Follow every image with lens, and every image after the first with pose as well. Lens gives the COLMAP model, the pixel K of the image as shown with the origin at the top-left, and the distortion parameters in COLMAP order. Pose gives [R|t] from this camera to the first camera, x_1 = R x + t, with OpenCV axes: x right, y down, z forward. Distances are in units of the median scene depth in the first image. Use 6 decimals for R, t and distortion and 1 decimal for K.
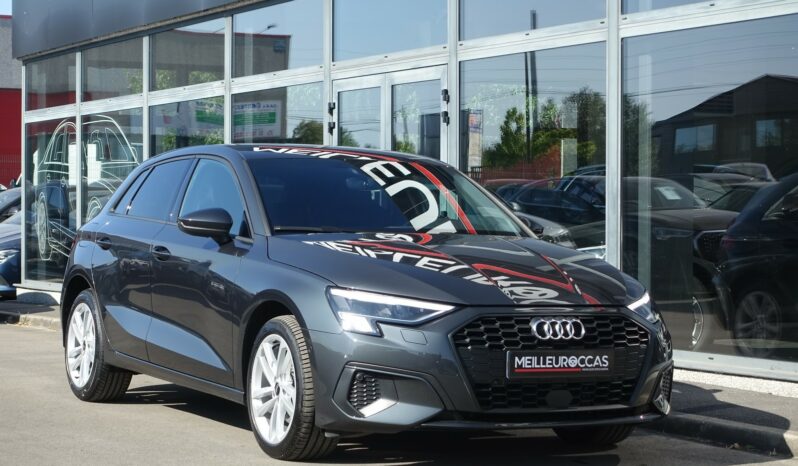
lens RADIAL K [[1804.7, 0, 399.0], [0, 1804.7, 233.0], [0, 0, 1]] dist [0.046967, 0.151206]
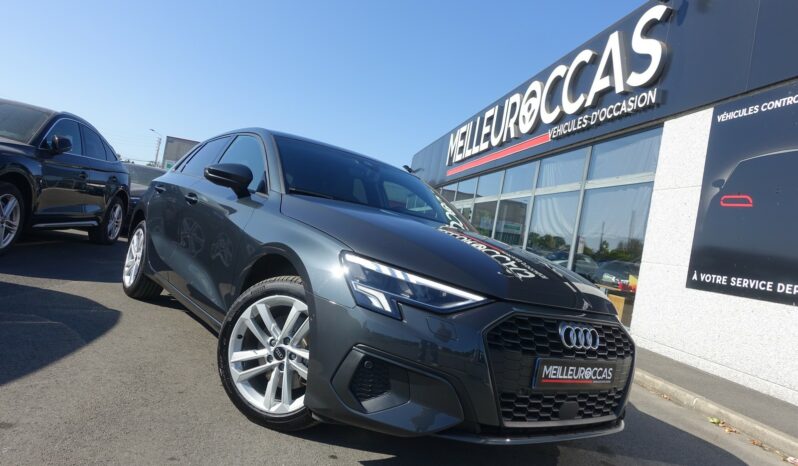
lens RADIAL K [[546.6, 0, 399.0], [0, 546.6, 233.0], [0, 0, 1]] dist [-0.004211, -0.001479]
pose [[0.972603, 0.174419, 0.153694, -0.056528], [-0.172936, 0.984663, -0.023072, 0.022874], [-0.155361, -0.004139, 0.987849, 0.736740]]
